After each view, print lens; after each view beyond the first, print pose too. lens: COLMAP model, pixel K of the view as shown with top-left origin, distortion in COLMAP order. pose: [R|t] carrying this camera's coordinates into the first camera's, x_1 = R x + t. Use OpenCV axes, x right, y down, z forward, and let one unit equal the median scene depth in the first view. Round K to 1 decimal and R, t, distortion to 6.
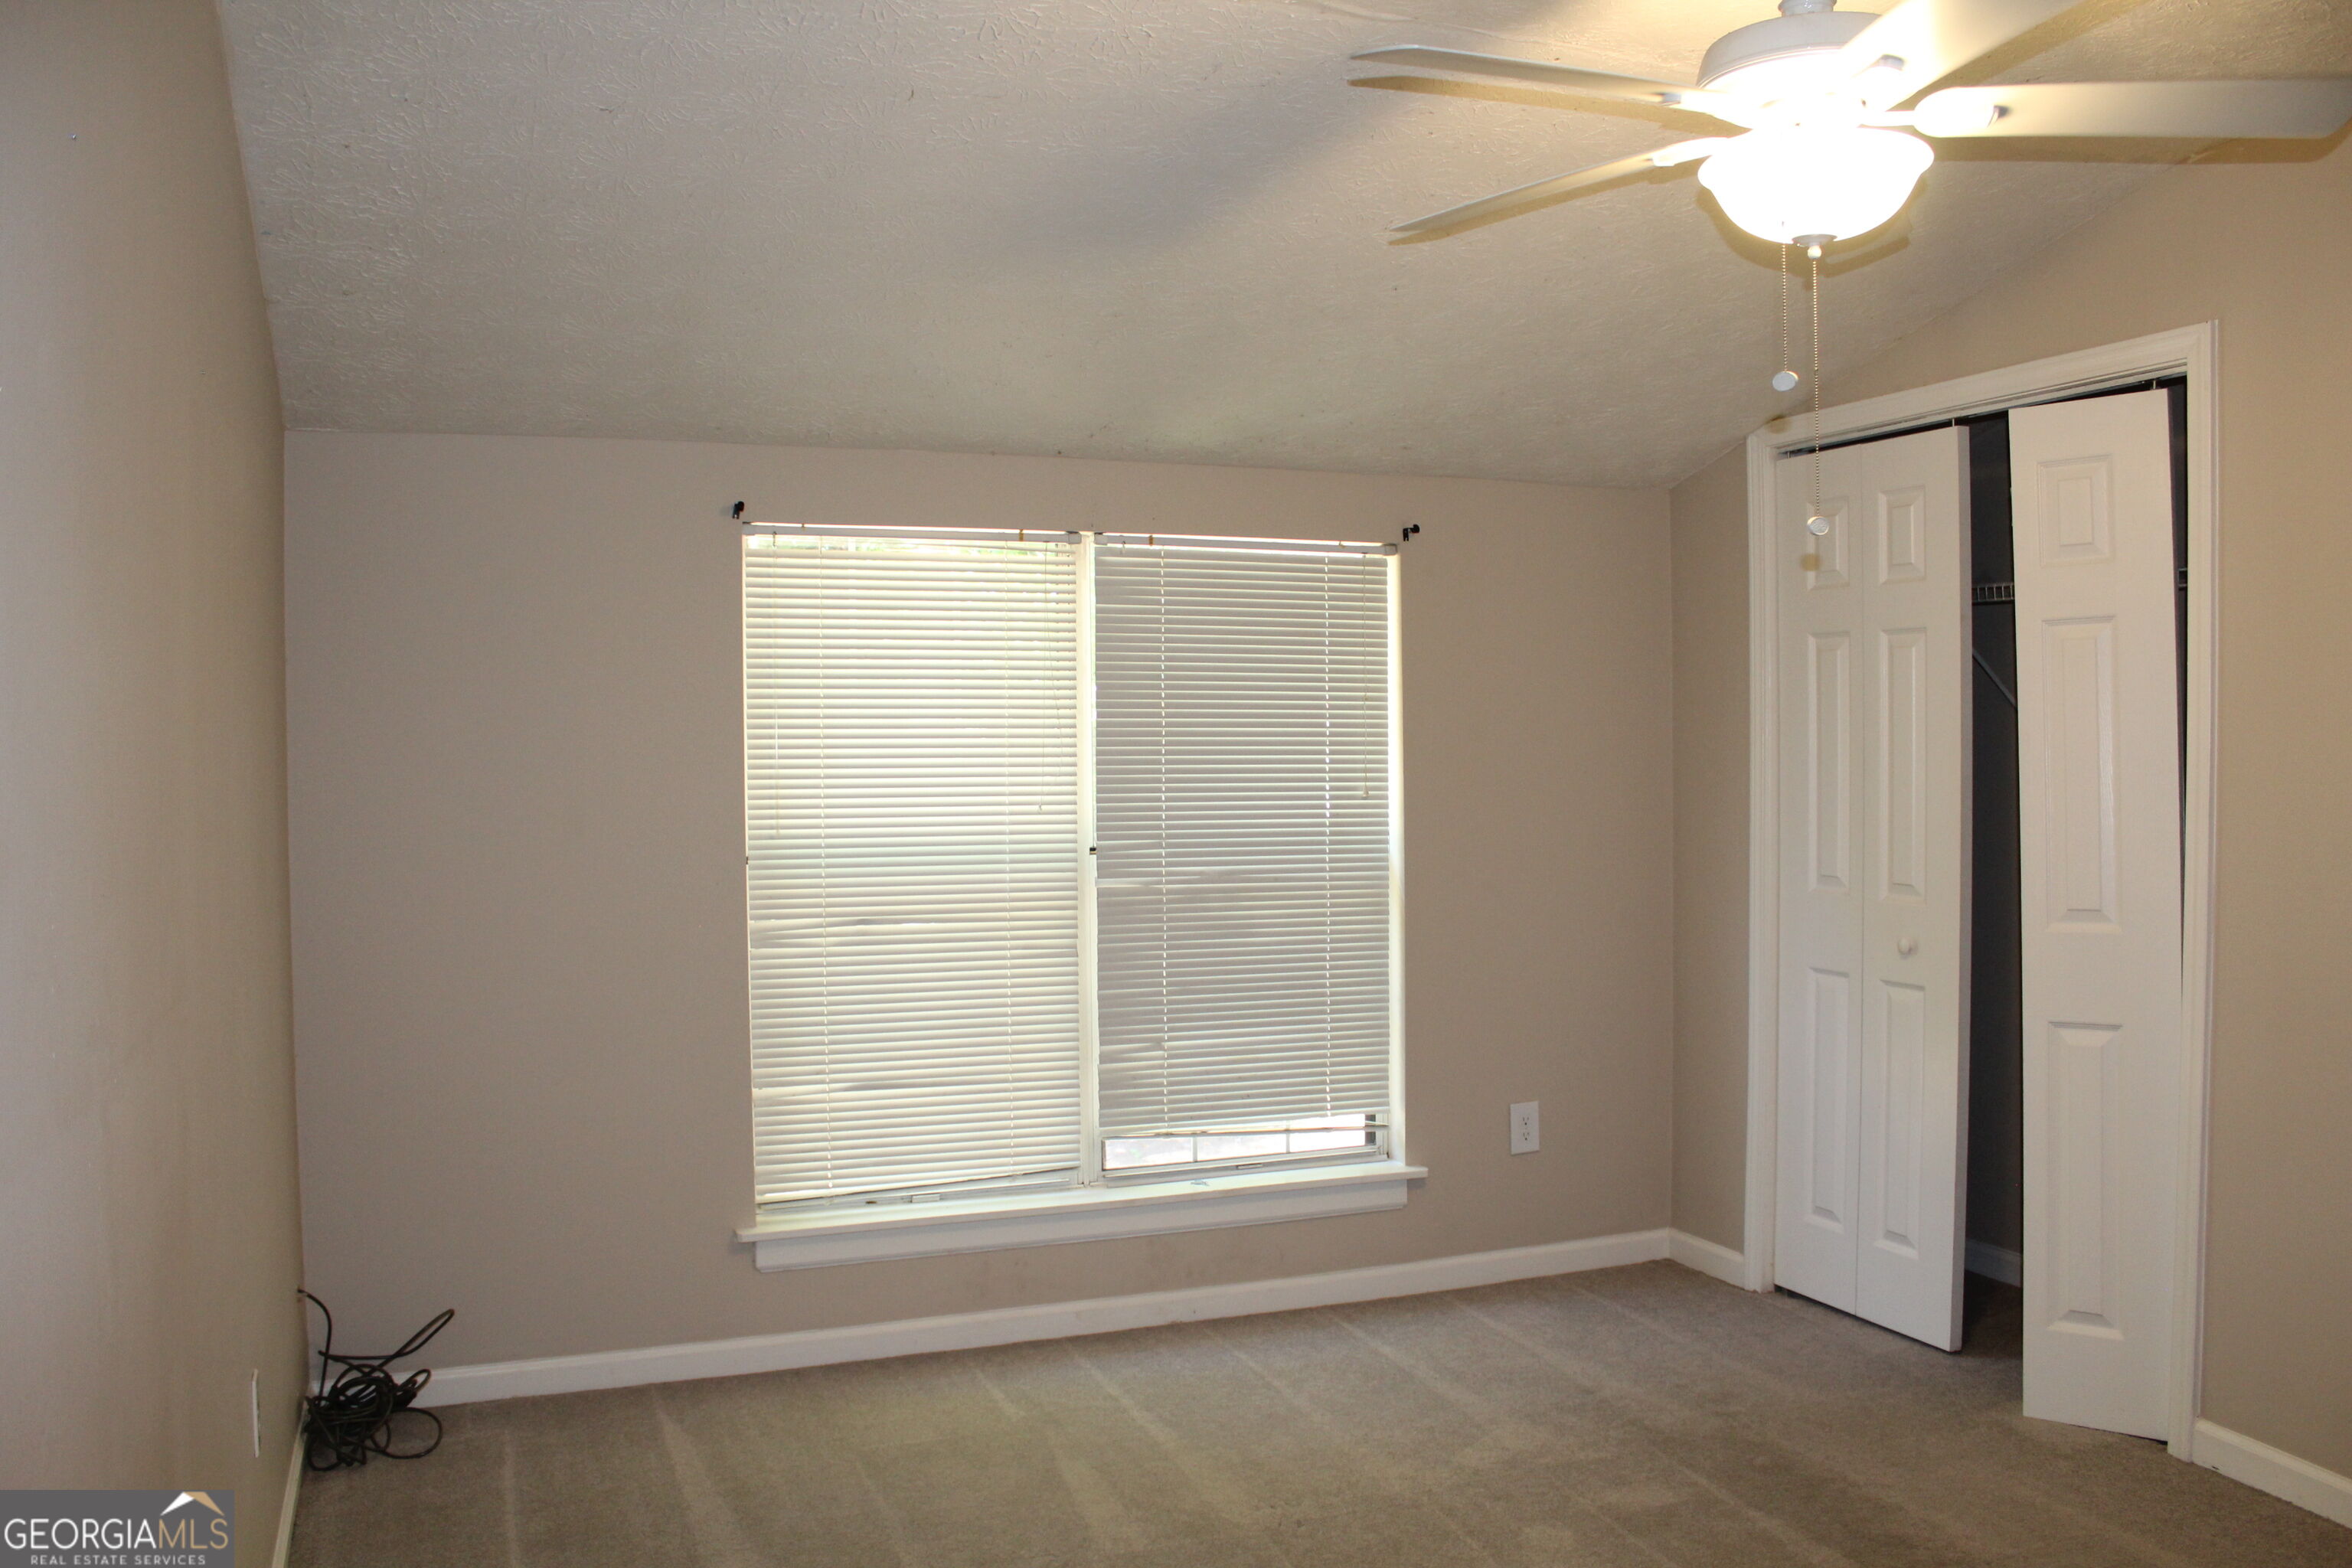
lens RADIAL K [[1915.1, 0, 1164.6], [0, 1915.1, 796.3], [0, 0, 1]] dist [-0.170815, 0.143201]
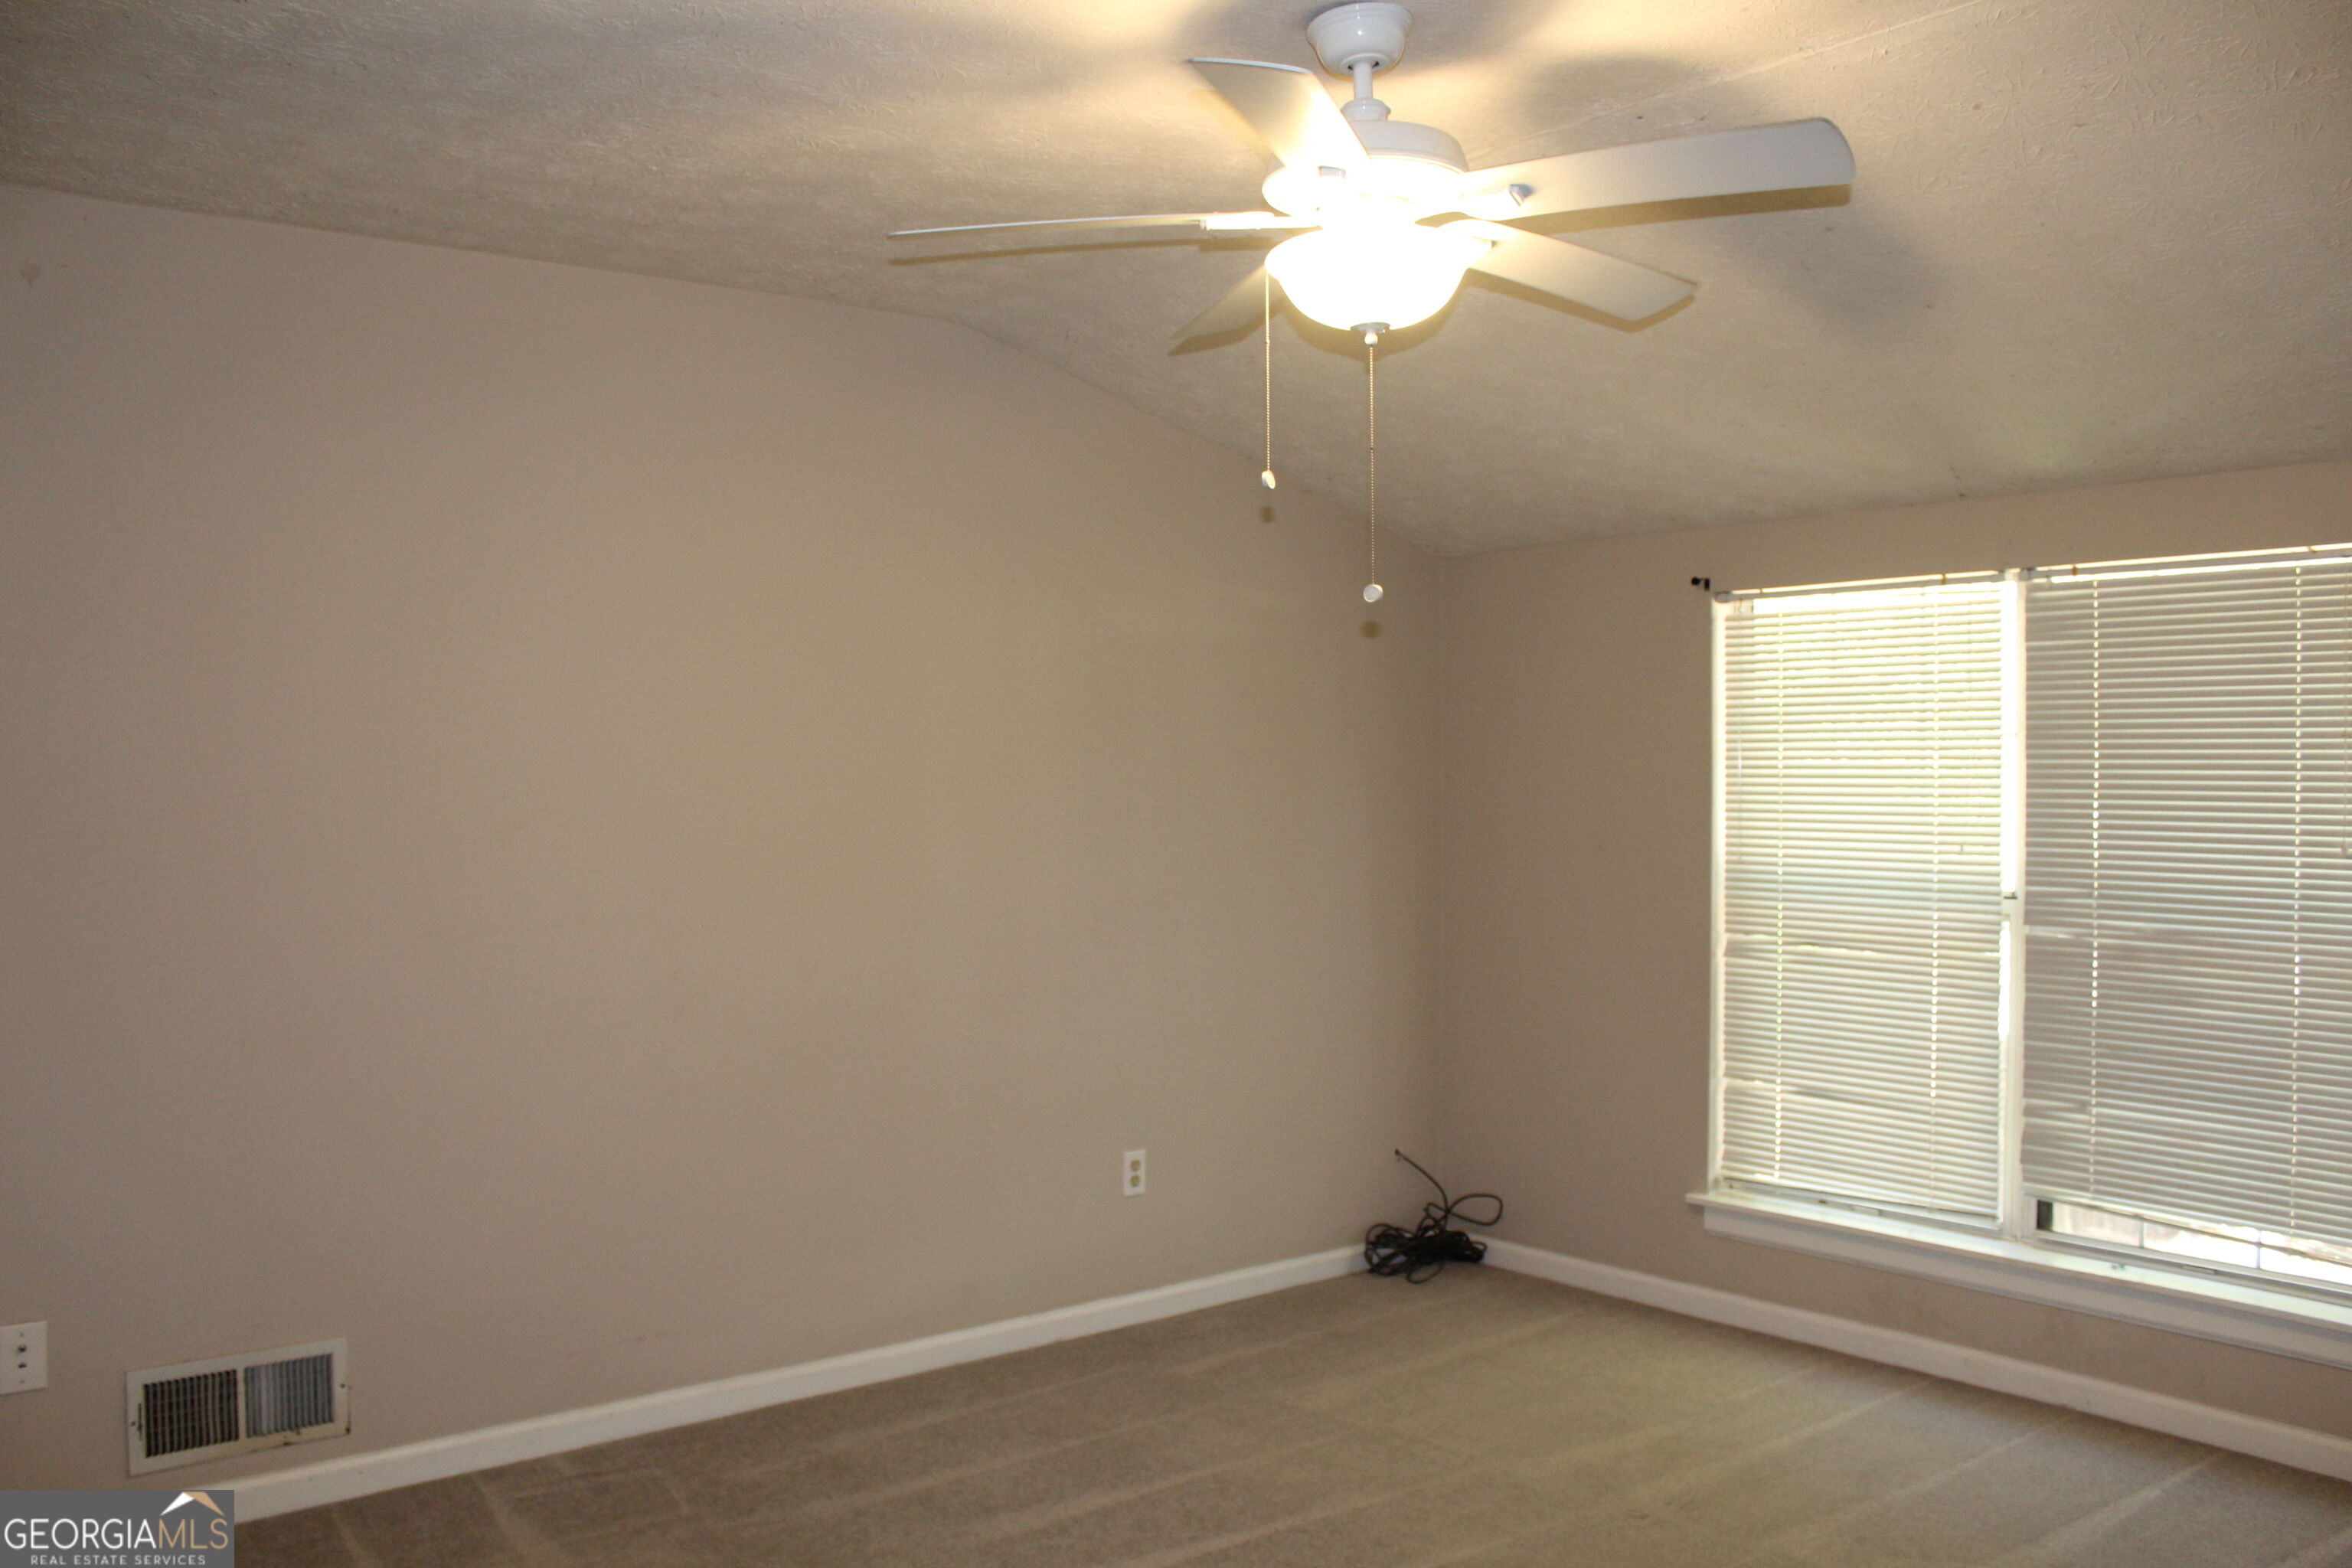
lens RADIAL K [[1915.1, 0, 1164.6], [0, 1915.1, 796.3], [0, 0, 1]] dist [-0.170815, 0.143201]
pose [[0.299065, 0.018101, -0.954061, 0.734862], [-0.031645, 0.999458, 0.009043, -0.016904], [0.953708, 0.027487, 0.299476, 0.300148]]
